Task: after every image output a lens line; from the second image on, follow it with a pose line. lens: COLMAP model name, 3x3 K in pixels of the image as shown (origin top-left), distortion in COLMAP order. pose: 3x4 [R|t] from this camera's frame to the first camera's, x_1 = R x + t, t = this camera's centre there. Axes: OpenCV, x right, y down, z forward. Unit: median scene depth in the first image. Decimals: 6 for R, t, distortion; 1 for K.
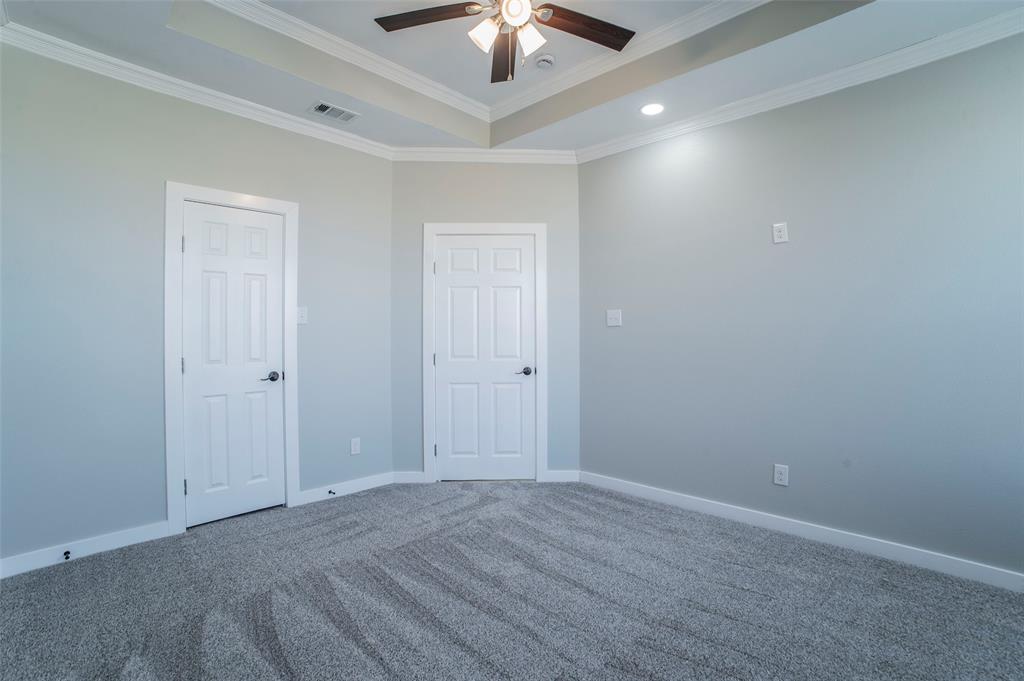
lens RADIAL K [[463.2, 0, 512.2], [0, 463.2, 334.2], [0, 0, 1]] dist [-0.097936, 0.039615]
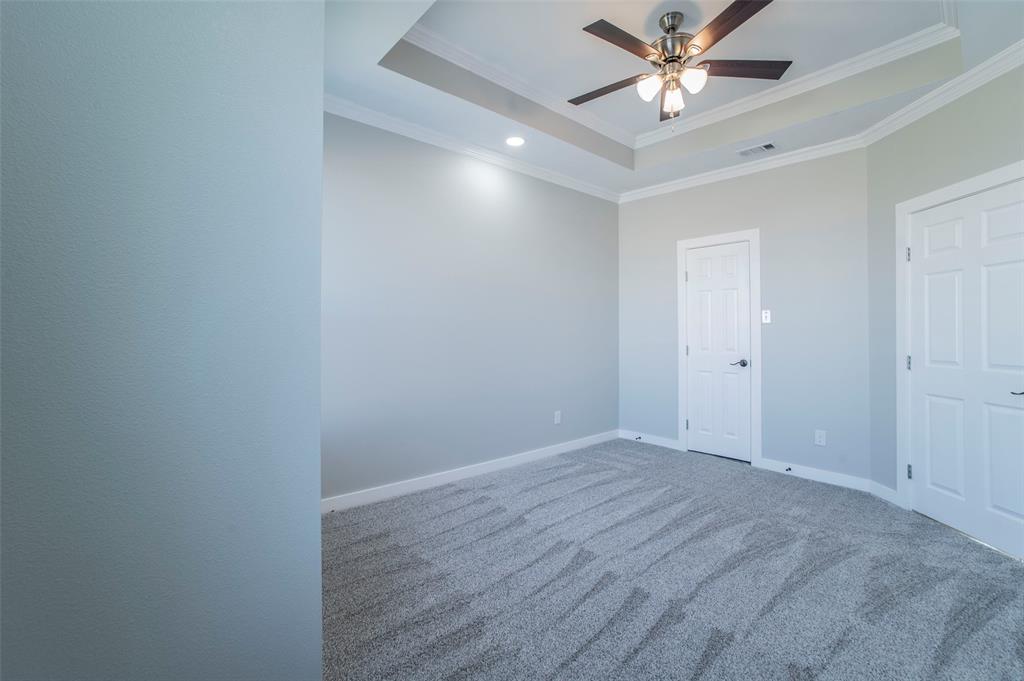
lens RADIAL K [[463.2, 0, 512.2], [0, 463.2, 334.2], [0, 0, 1]] dist [-0.097936, 0.039615]
pose [[-0.099912, 0.002150, -0.994994, 0.860031], [-0.012385, 0.999918, 0.003404, 0.012419], [0.994919, 0.012663, -0.099877, 0.445929]]
